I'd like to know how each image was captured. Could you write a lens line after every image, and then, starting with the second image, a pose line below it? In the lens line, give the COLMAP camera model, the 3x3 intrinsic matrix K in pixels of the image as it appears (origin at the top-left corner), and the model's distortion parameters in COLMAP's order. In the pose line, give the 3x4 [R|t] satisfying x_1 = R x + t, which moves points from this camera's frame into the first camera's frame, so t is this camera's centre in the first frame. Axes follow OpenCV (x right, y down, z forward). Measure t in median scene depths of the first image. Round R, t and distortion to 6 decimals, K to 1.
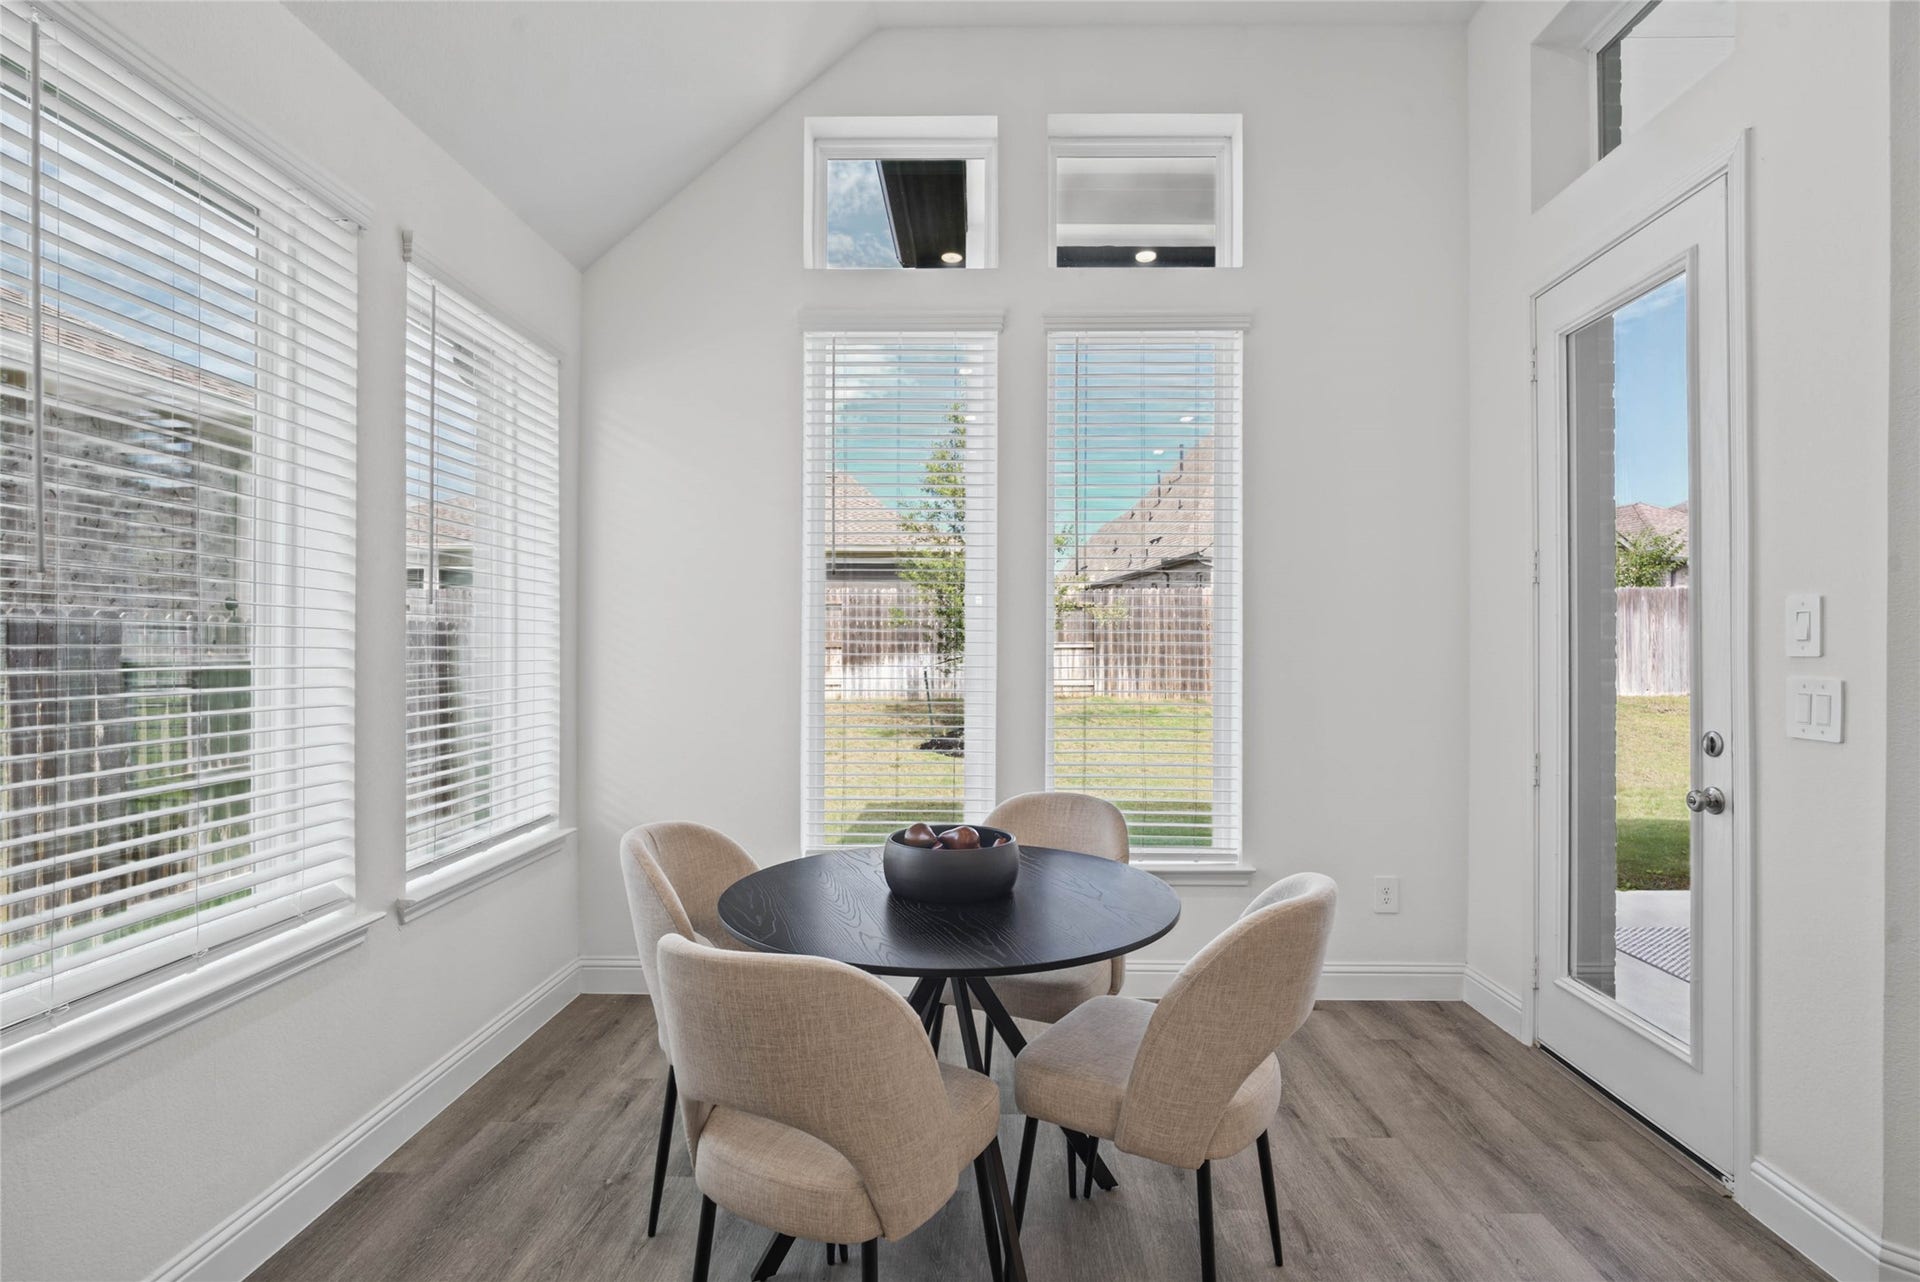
lens RADIAL K [[903.6, 0, 968.6], [0, 903.6, 645.6], [0, 0, 1]] dist [-0.000632, 0.000084]
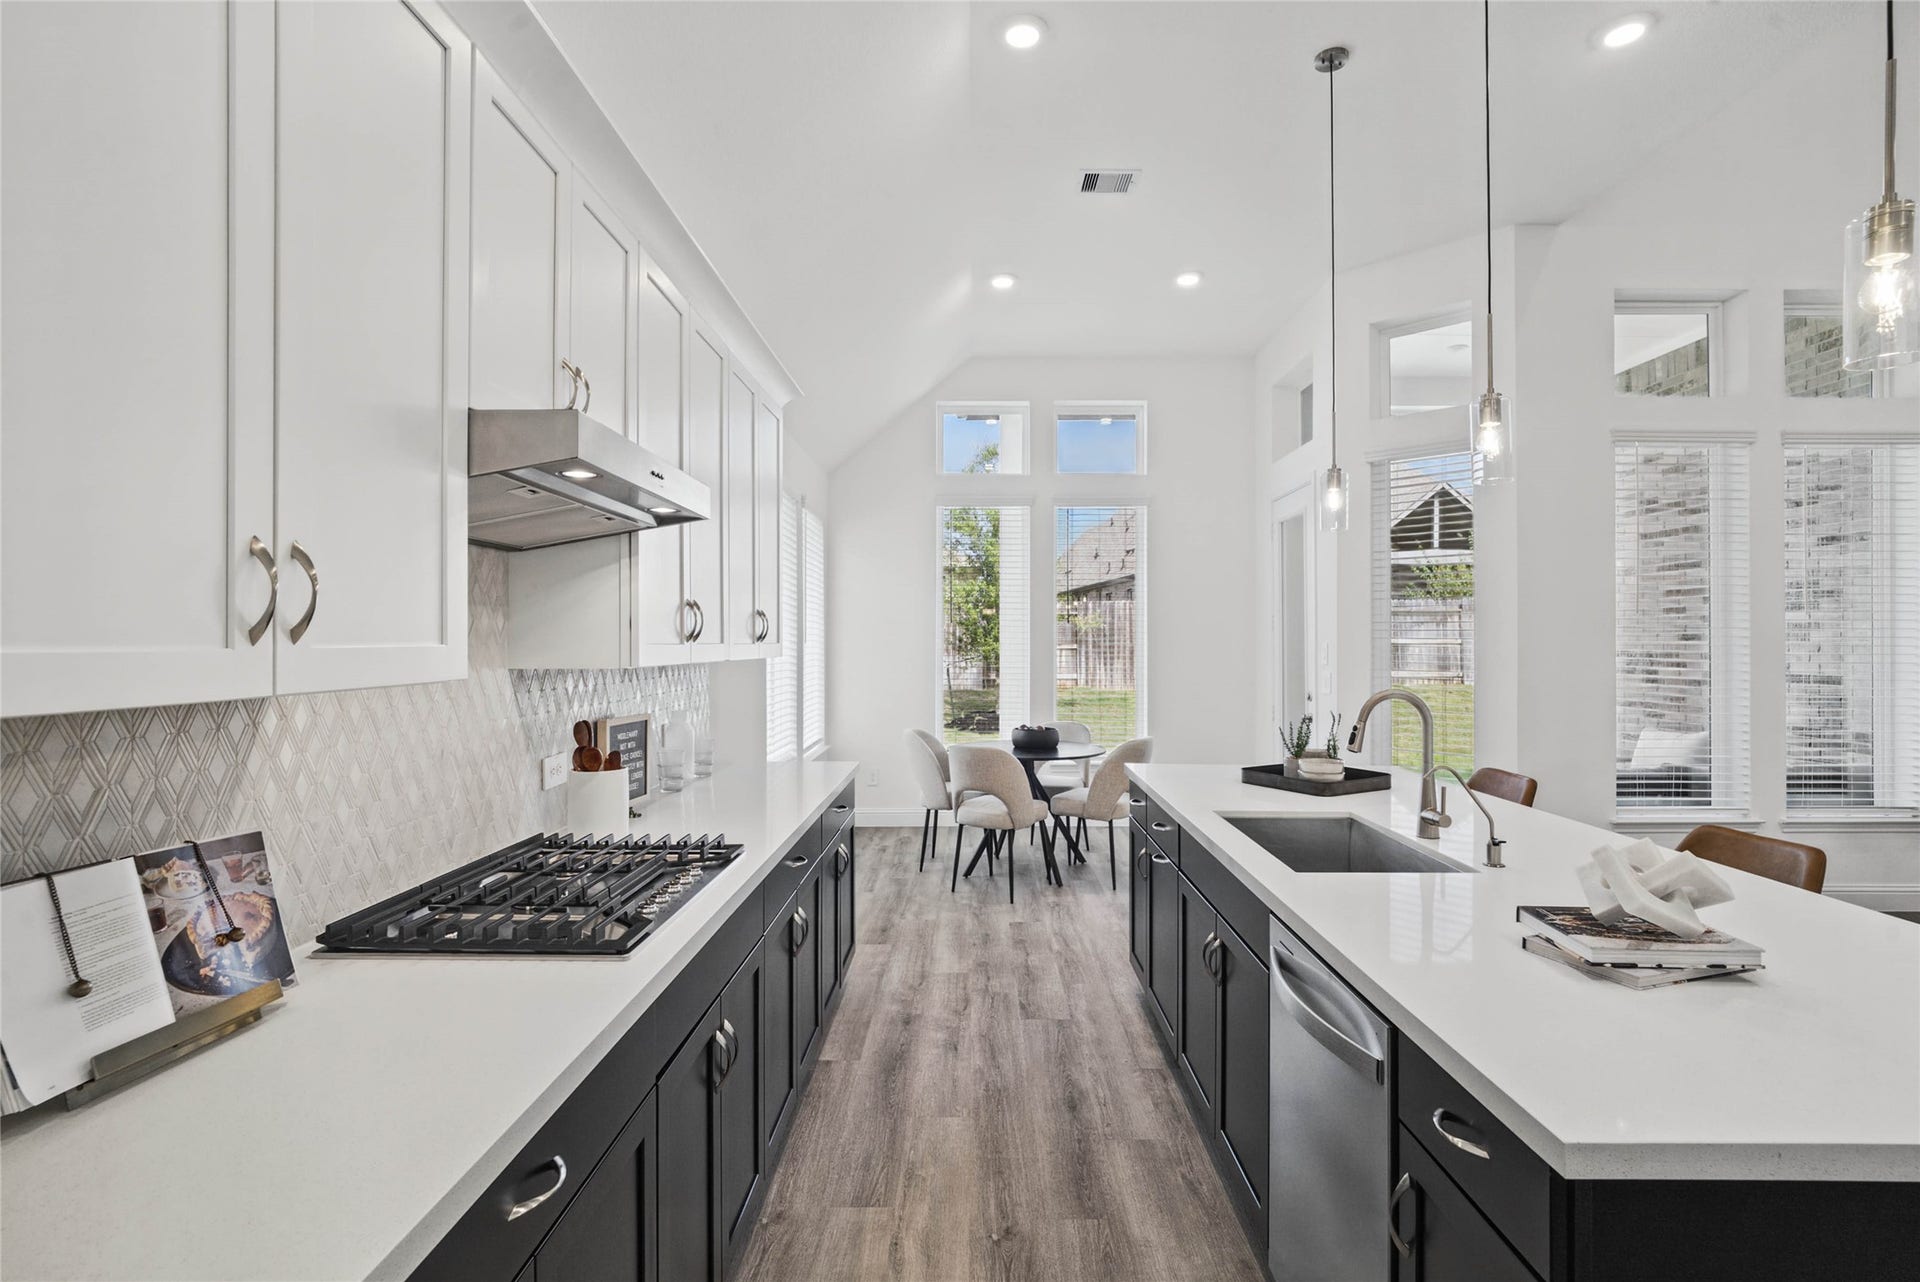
lens RADIAL K [[912.1, 0, 960.0], [0, 912.1, 641.0], [0, 0, 1]] dist [-0.005045, -0.000258]
pose [[0.999950, -0.000613, 0.009977, -0.042589], [0.000617, 1.000000, -0.000397, -0.008657], [-0.009977, 0.000403, 0.999950, -0.307052]]
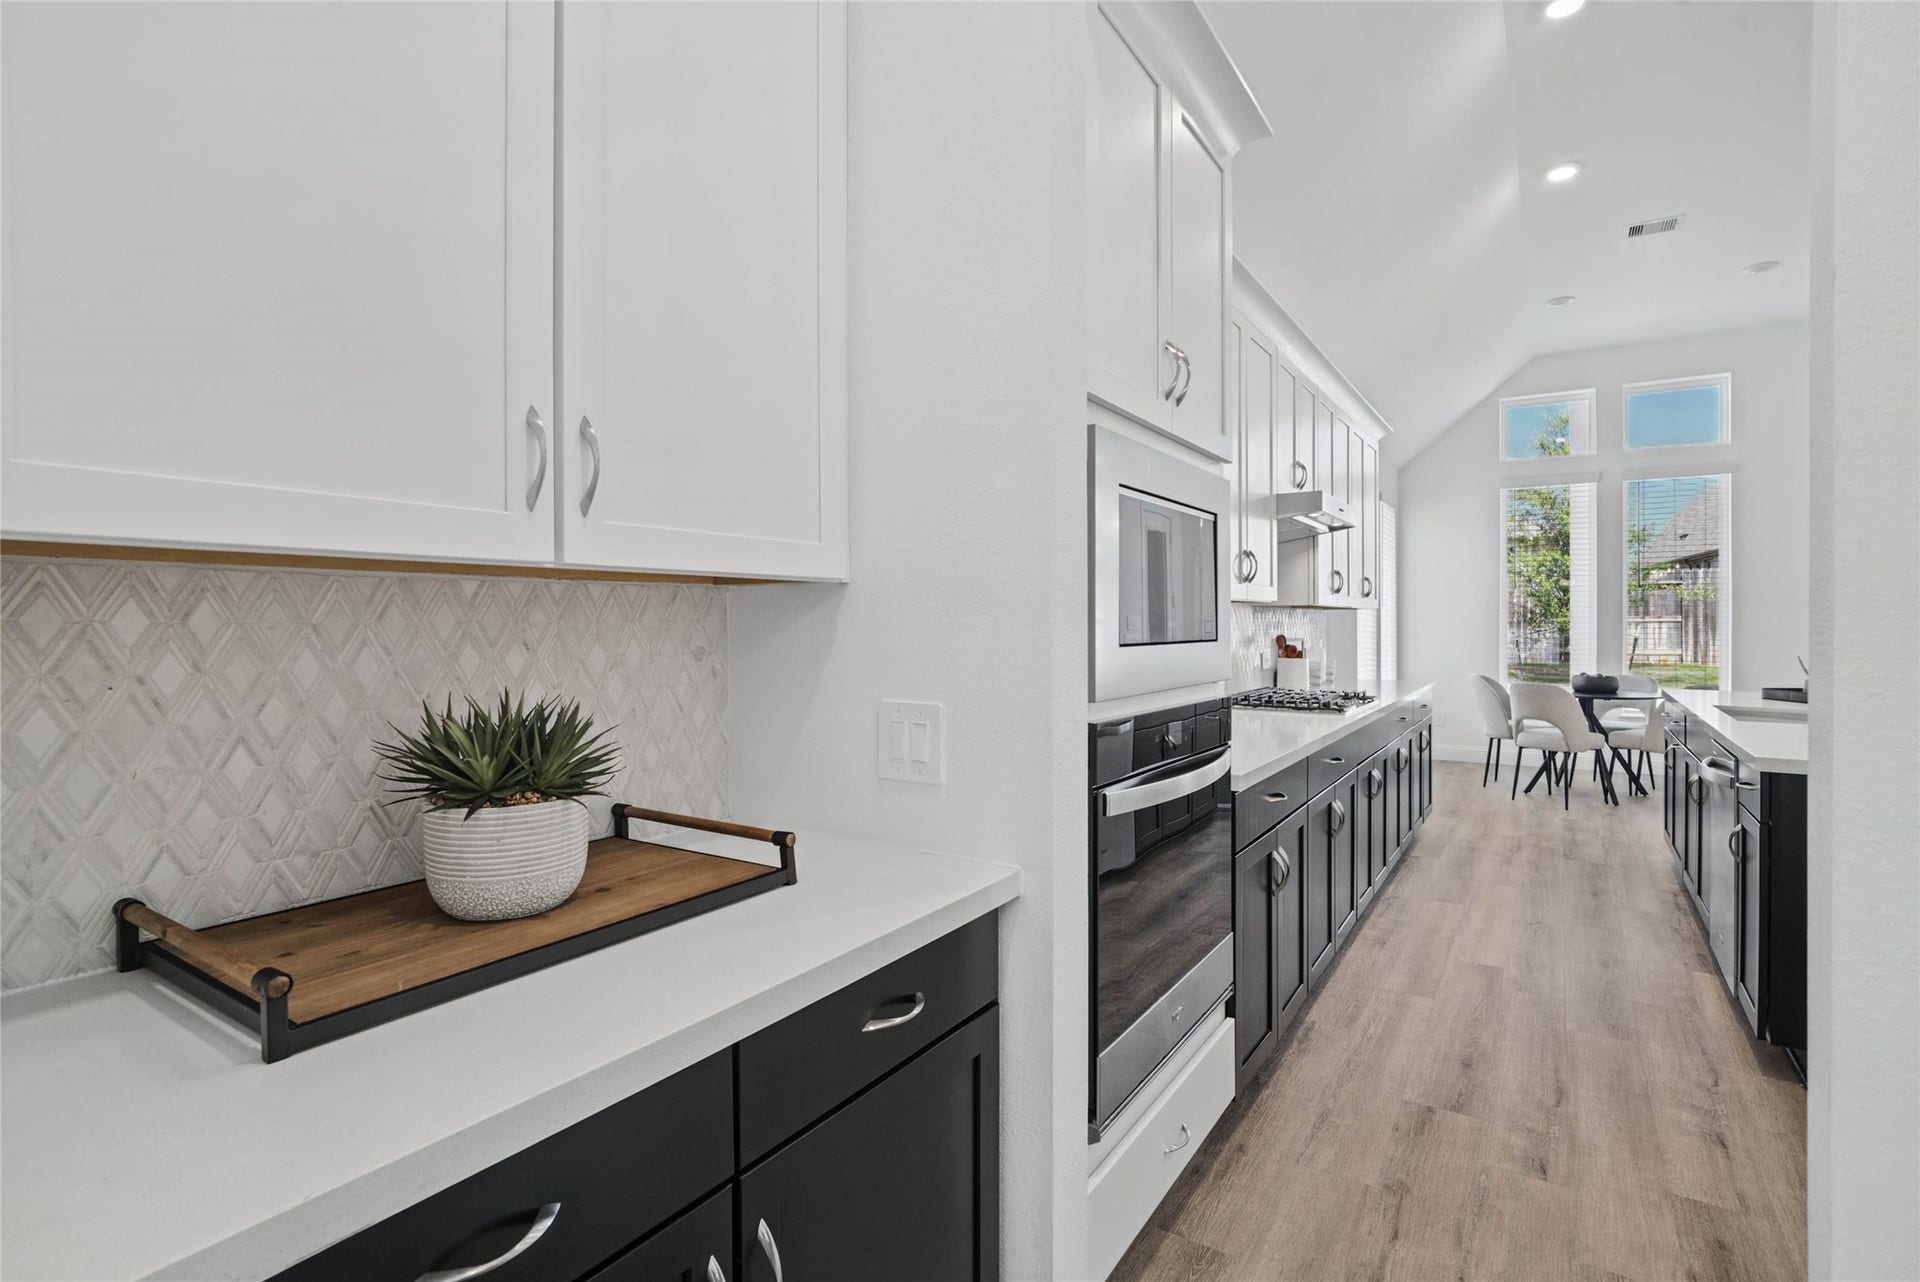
lens RADIAL K [[914.1, 0, 986.3], [0, 914.1, 617.2], [0, 0, 1]] dist [-0.002484, -0.000290]
pose [[0.860335, -0.002418, -0.509724, -0.033888], [-0.000114, 0.999988, -0.004937, 0.003913], [0.509730, 0.004305, 0.860324, -0.508976]]
